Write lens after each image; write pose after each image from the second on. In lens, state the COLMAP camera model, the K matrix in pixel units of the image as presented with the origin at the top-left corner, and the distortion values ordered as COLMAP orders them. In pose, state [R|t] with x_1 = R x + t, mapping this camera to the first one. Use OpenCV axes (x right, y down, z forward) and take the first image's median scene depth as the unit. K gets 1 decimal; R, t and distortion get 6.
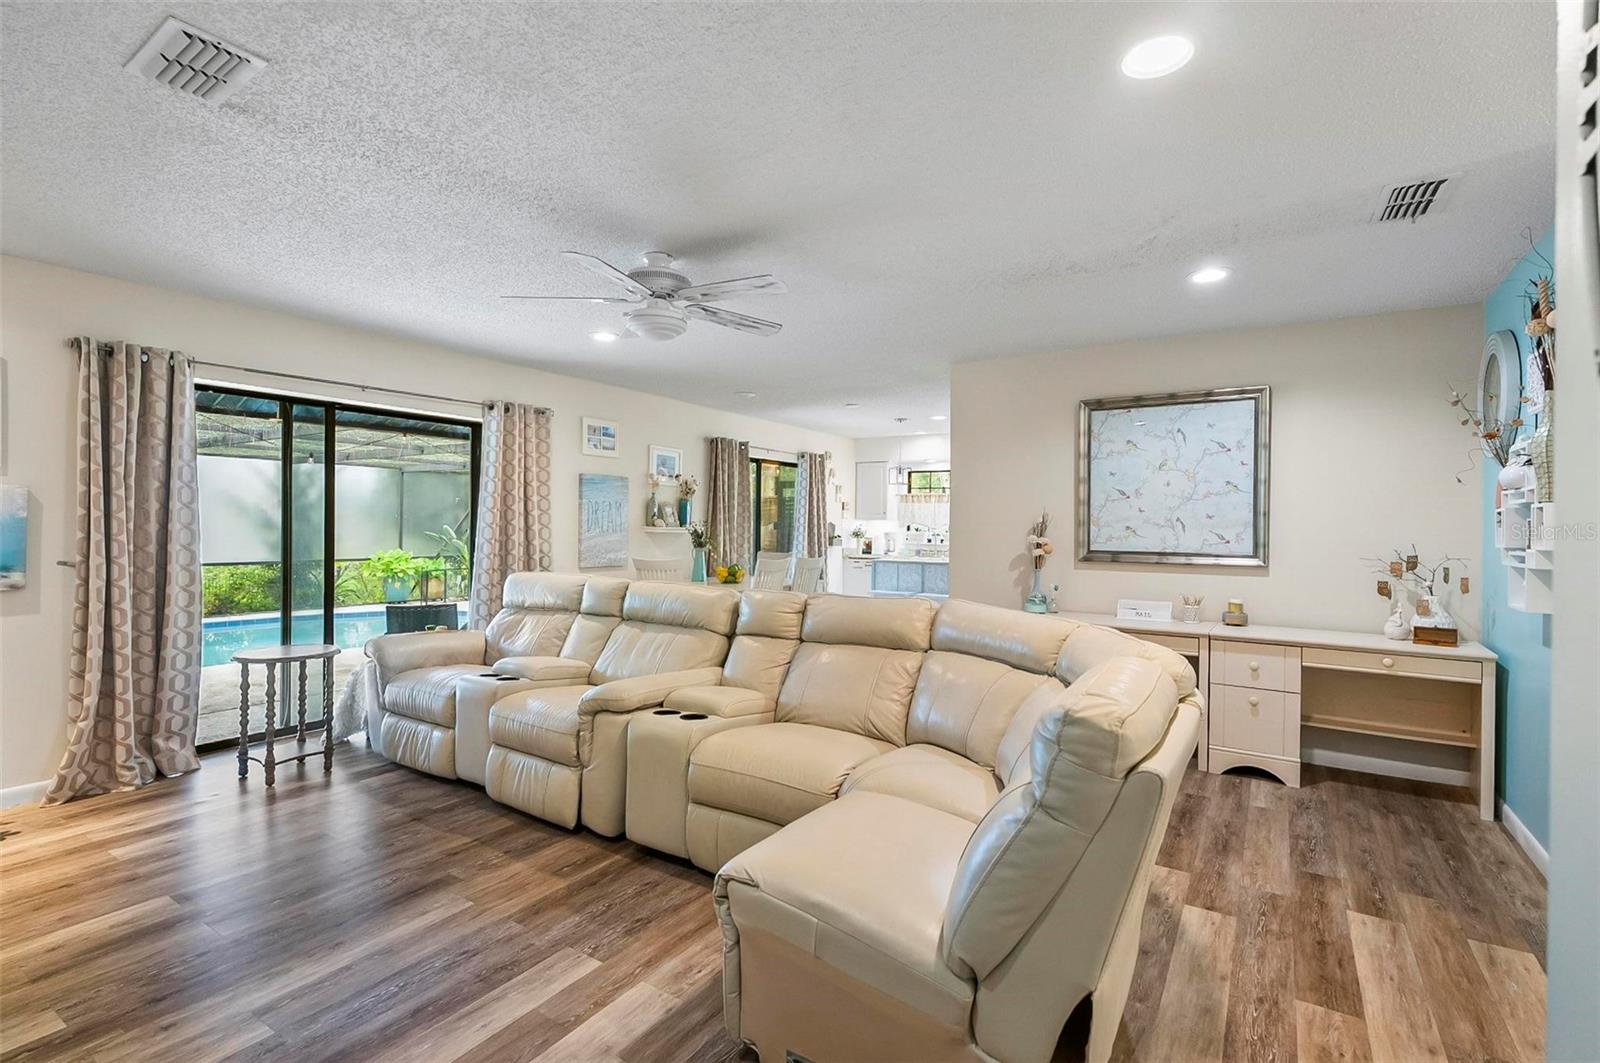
lens RADIAL K [[740.1, 0, 799.7], [0, 740.1, 529.2], [0, 0, 1]] dist [0.005518, -0.003134]
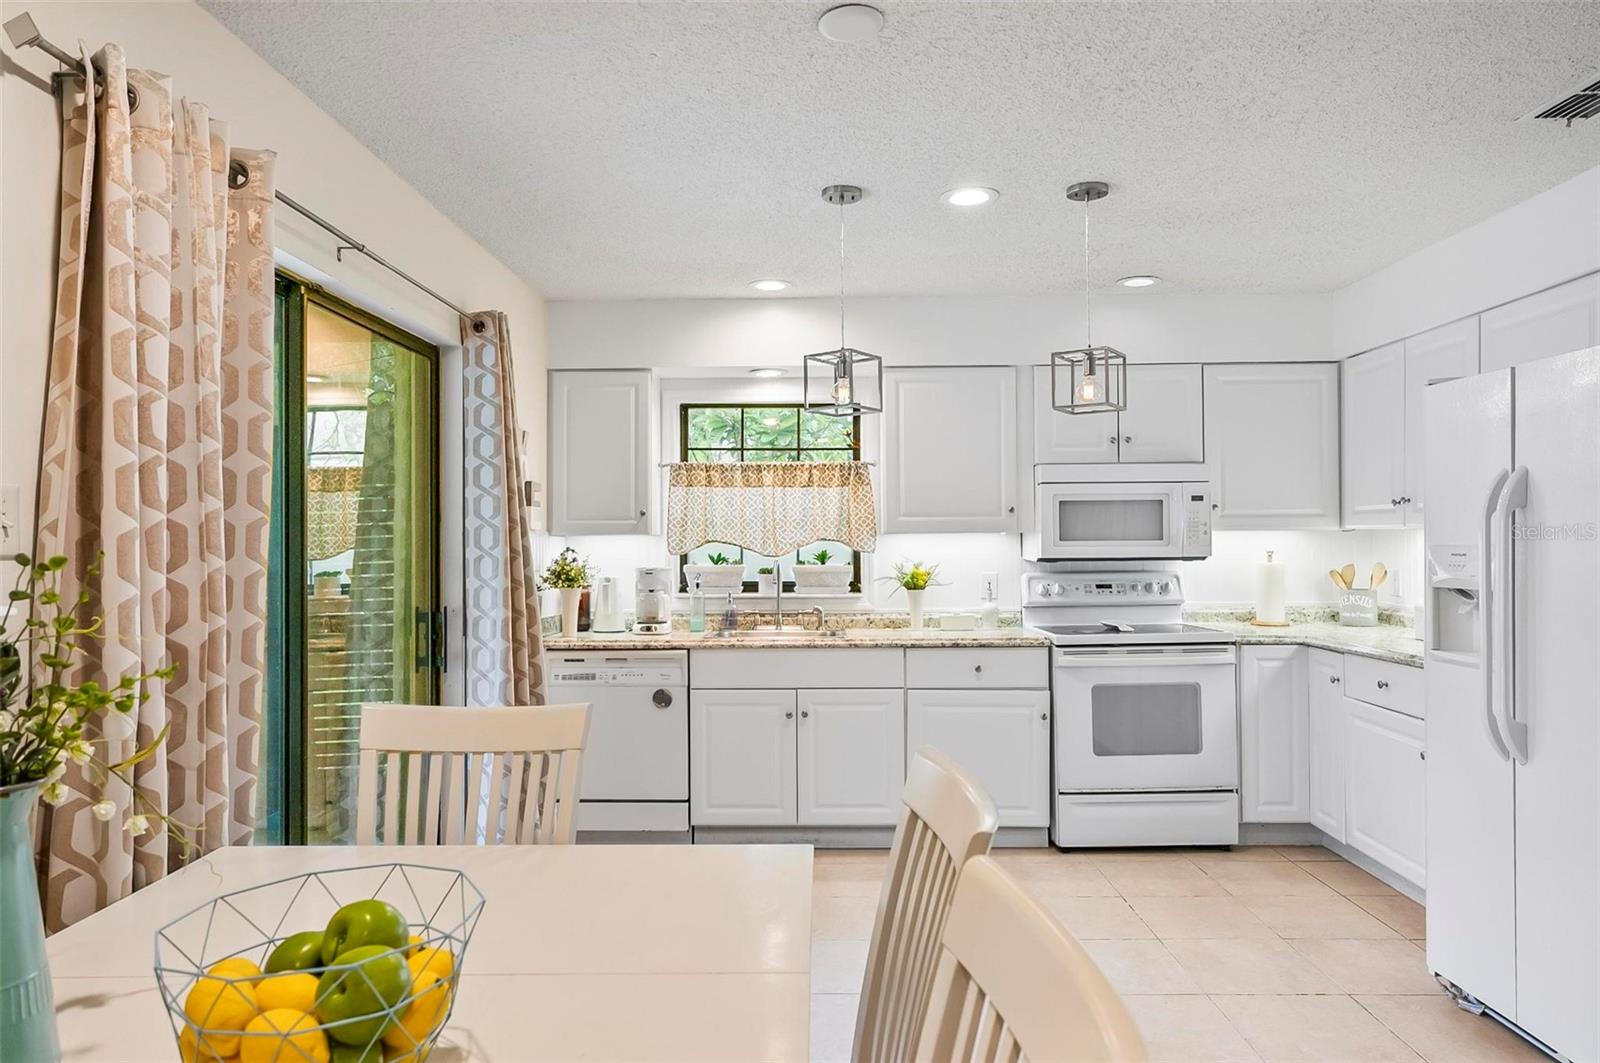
lens RADIAL K [[1007.8, 0, 810.2], [0, 1007.8, 524.0], [0, 0, 1]] dist [-0.017238, 0.005443]
pose [[0.845946, -0.007821, 0.533212, -0.156608], [0.019315, 0.999686, -0.015981, -0.016968], [-0.532919, 0.023818, 0.845831, 1.171985]]
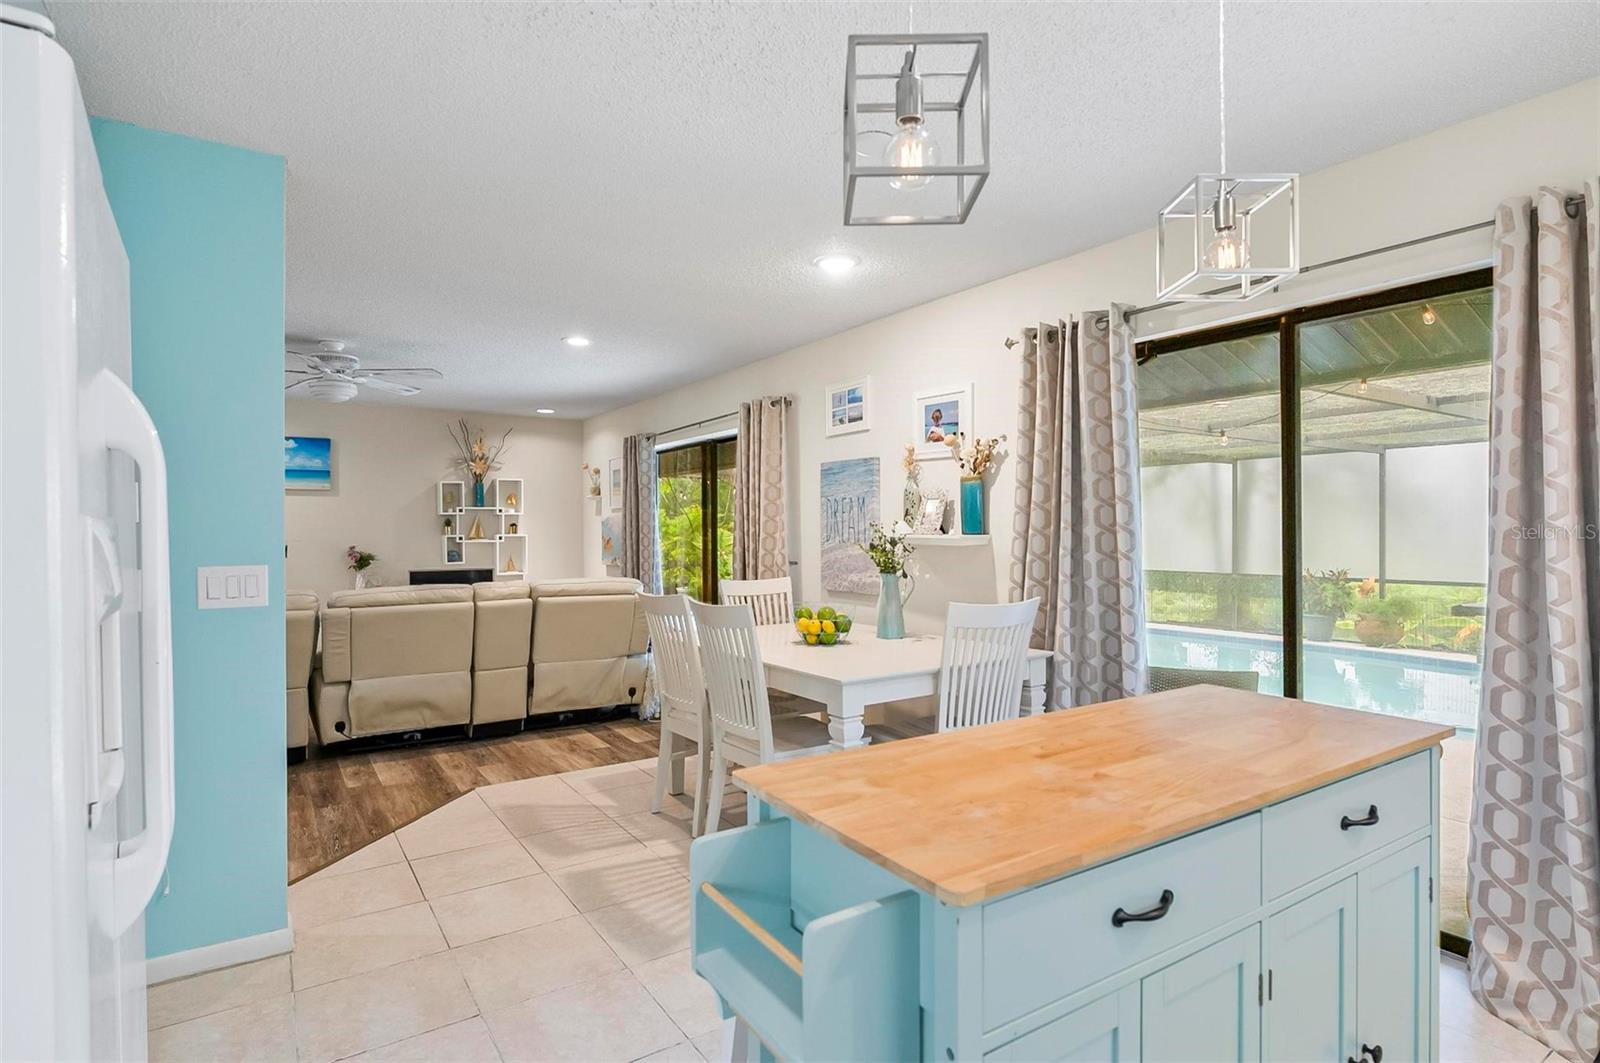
lens RADIAL K [[813.5, 0, 787.4], [0, 813.5, 528.7], [0, 0, 1]] dist [0.005882, 0.001058]
pose [[-0.403953, -0.014064, -0.914672, 0.613165], [-0.003367, 0.999898, -0.013888, 0.001884], [0.914774, -0.002530, -0.403959, 1.708461]]
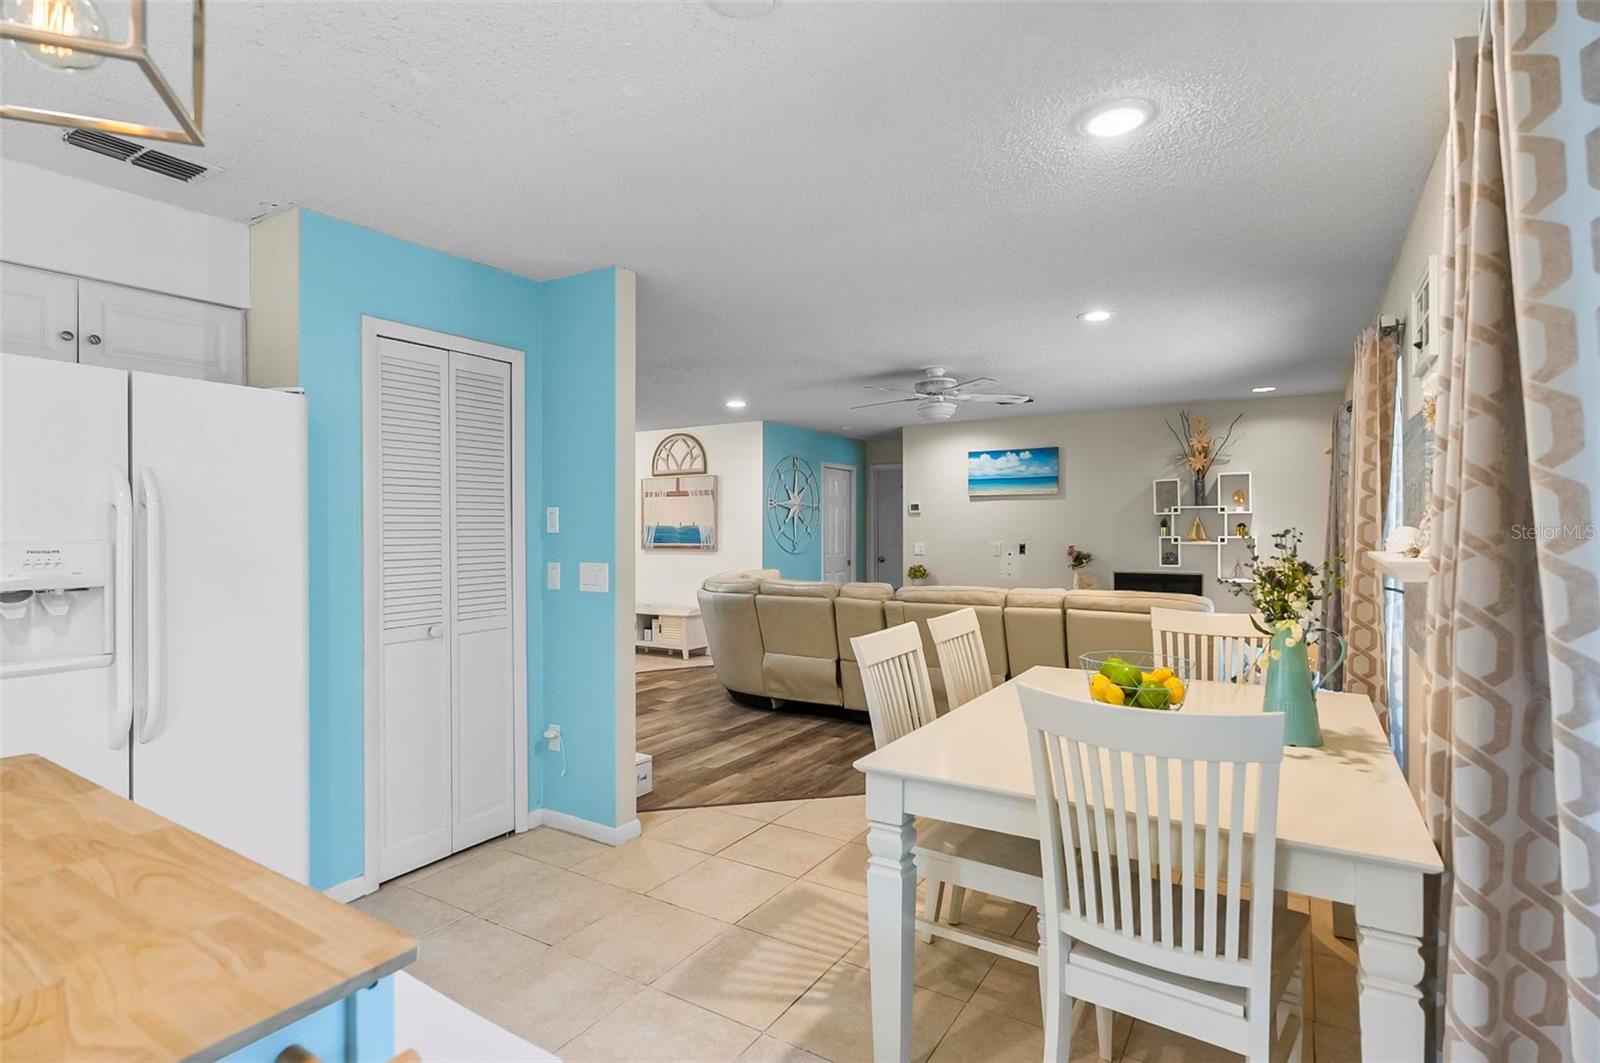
lens RADIAL K [[775.7, 0, 811.9], [0, 775.7, 533.3], [0, 0, 1]] dist [-0.004952, 0.000462]
pose [[-0.999543, -0.010790, -0.028238, 0.087087], [-0.011031, 0.999904, 0.008366, -0.016814], [0.028145, 0.008674, -0.999566, 1.895840]]
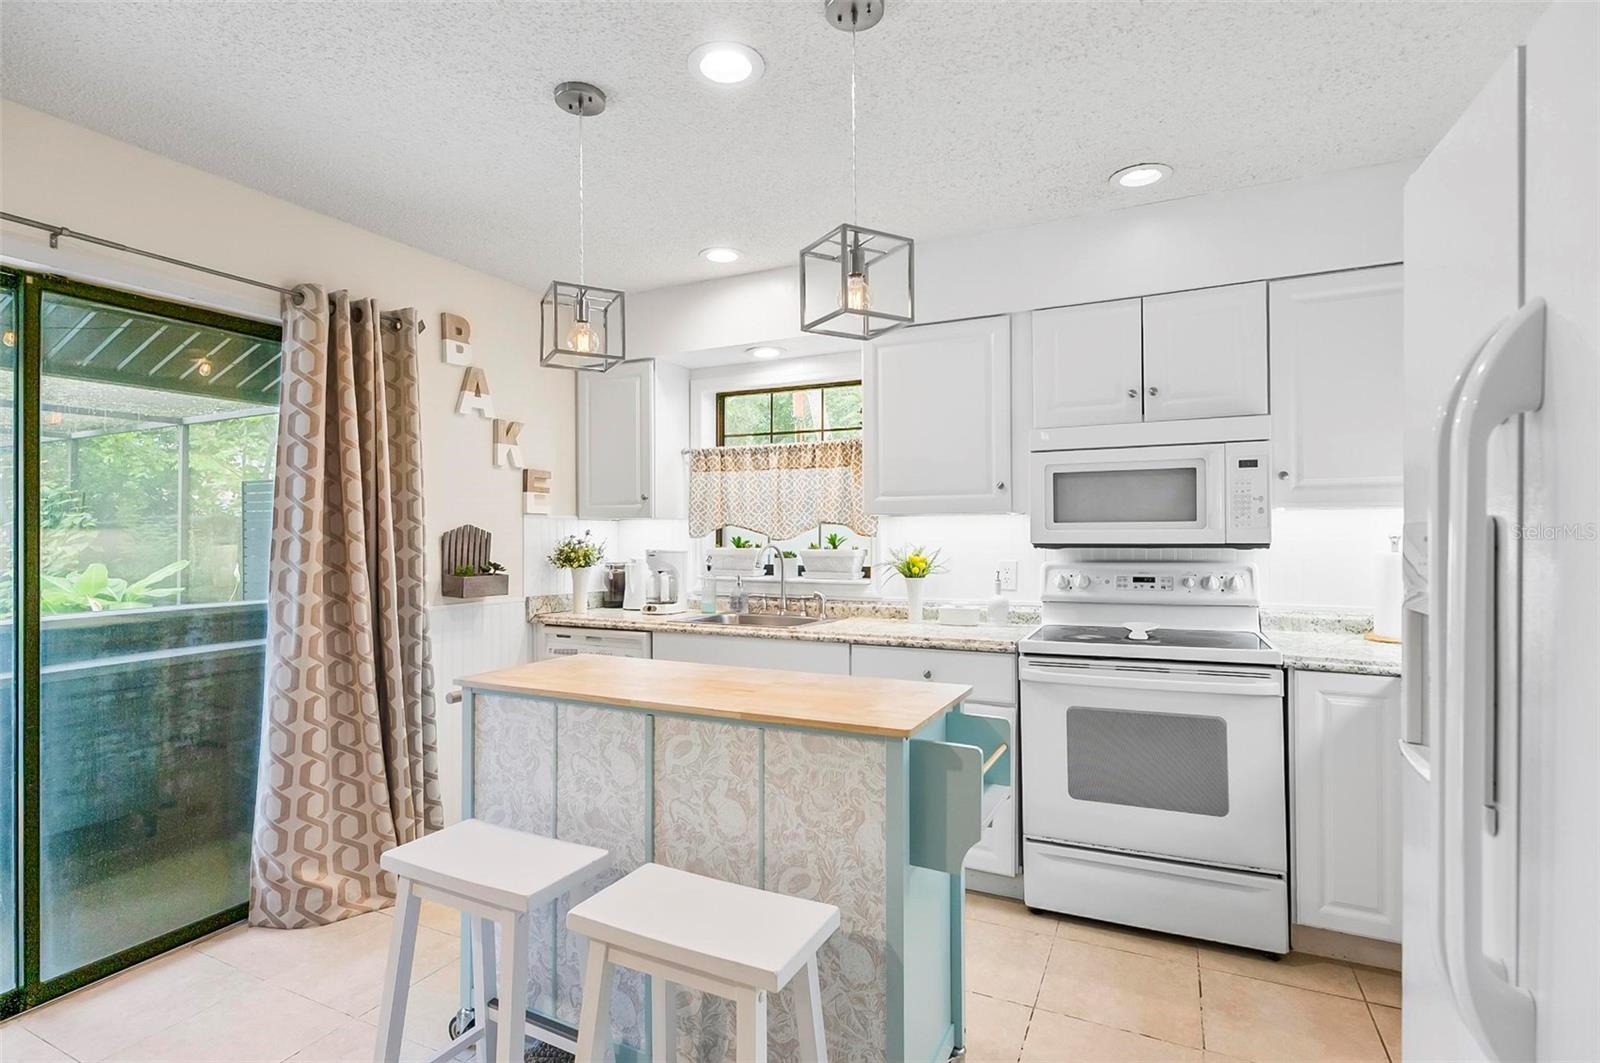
lens RADIAL K [[775.7, 0, 804.2], [0, 775.7, 527.4], [0, 0, 1]] dist [-0.004952, 0.000462]
pose [[0.991668, -0.016914, 0.127701, 0.304583], [0.018224, 0.999793, -0.009091, -0.005514], [-0.127521, 0.011343, 0.991771, 1.293036]]
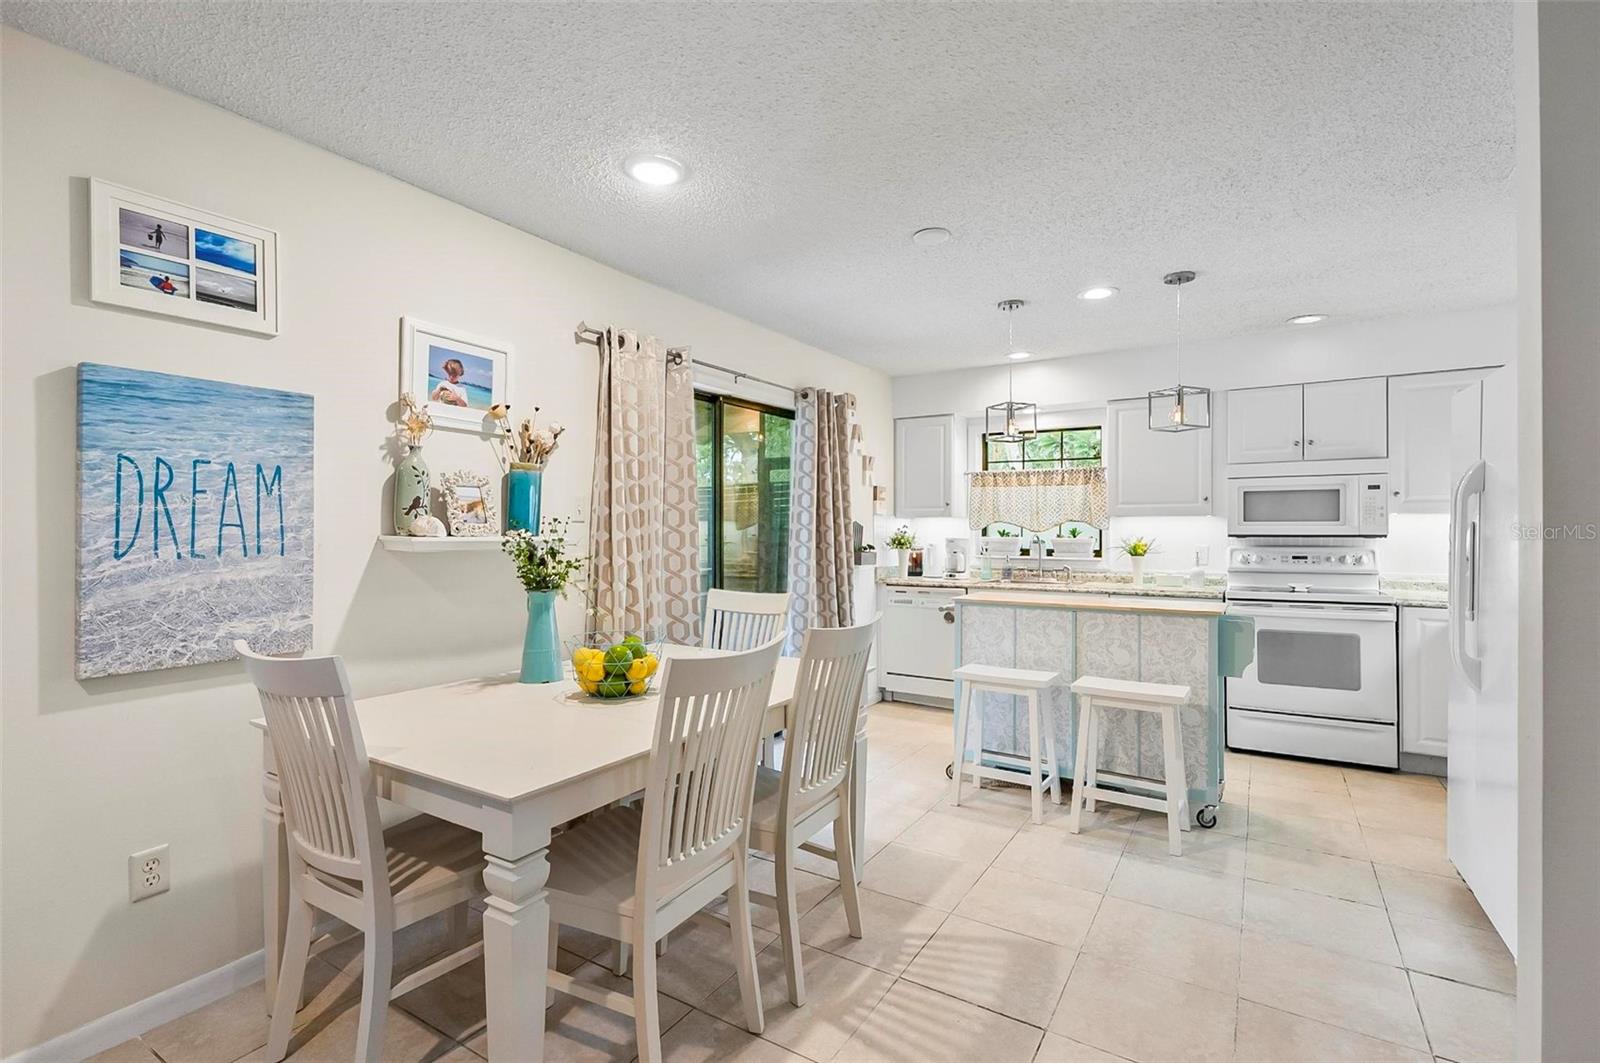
lens RADIAL K [[740.1, 0, 802.9], [0, 740.1, 530.5], [0, 0, 1]] dist [0.005518, -0.003134]
pose [[0.999797, -0.012463, 0.015844, -0.013079], [0.012490, 0.999921, -0.001592, -0.005283], [-0.015823, 0.001790, 0.999873, 0.917330]]
